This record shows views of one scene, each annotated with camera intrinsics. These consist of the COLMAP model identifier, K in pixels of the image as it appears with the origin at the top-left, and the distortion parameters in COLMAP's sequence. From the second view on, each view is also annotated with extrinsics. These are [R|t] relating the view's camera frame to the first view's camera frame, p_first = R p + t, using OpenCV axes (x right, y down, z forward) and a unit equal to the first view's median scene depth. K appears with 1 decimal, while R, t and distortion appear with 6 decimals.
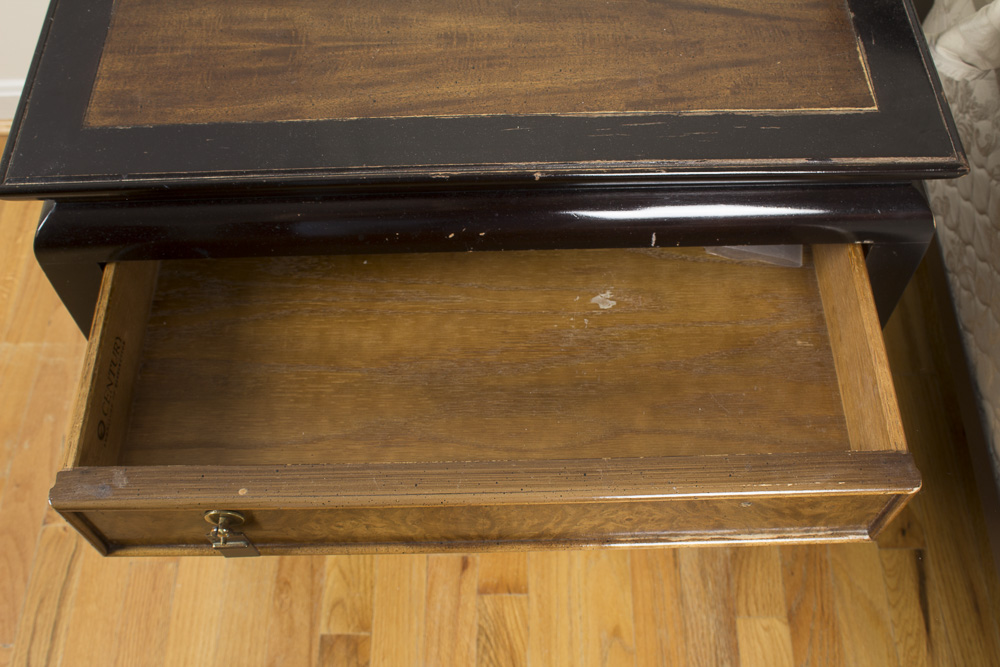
lens RADIAL K [[1078.6, 0, 500.3], [0, 1078.6, 333.5], [0, 0, 1]] dist [-0.068021, 0.000000]
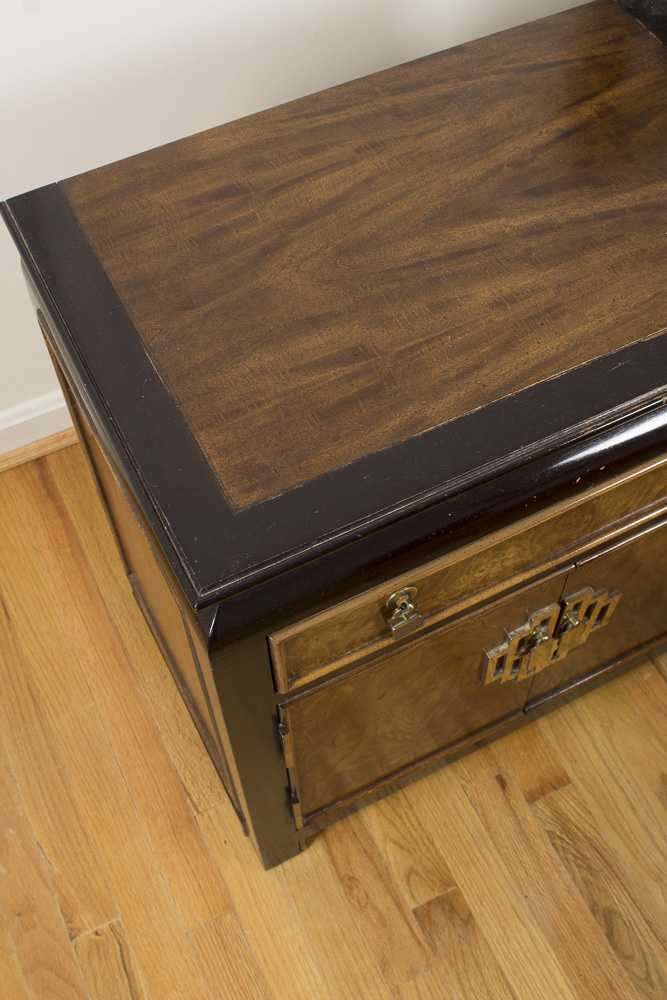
lens RADIAL K [[1186.9, 0, 332.2], [0, 1186.9, 501.4], [0, 0, 1]] dist [-0.067721, 0.000000]
pose [[0.900828, -0.364799, 0.235436, -0.351425], [0.367285, 0.929456, 0.034844, -0.129436], [-0.231539, 0.055084, 0.971265, -0.045304]]
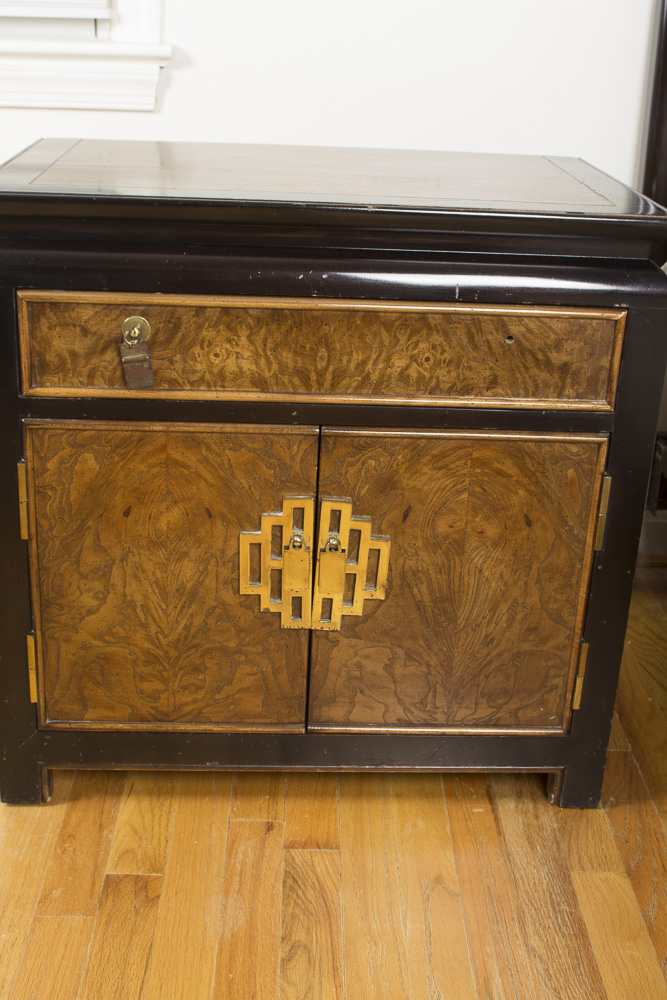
lens RADIAL K [[1297.9, 0, 335.0], [0, 1297.9, 477.3], [0, 0, 1]] dist [-0.006407, 0.000000]
pose [[0.998060, 0.045312, 0.042686, -0.039836], [-0.010627, 0.799647, -0.600377, 0.663069], [-0.061338, 0.598759, 0.798577, -0.063267]]
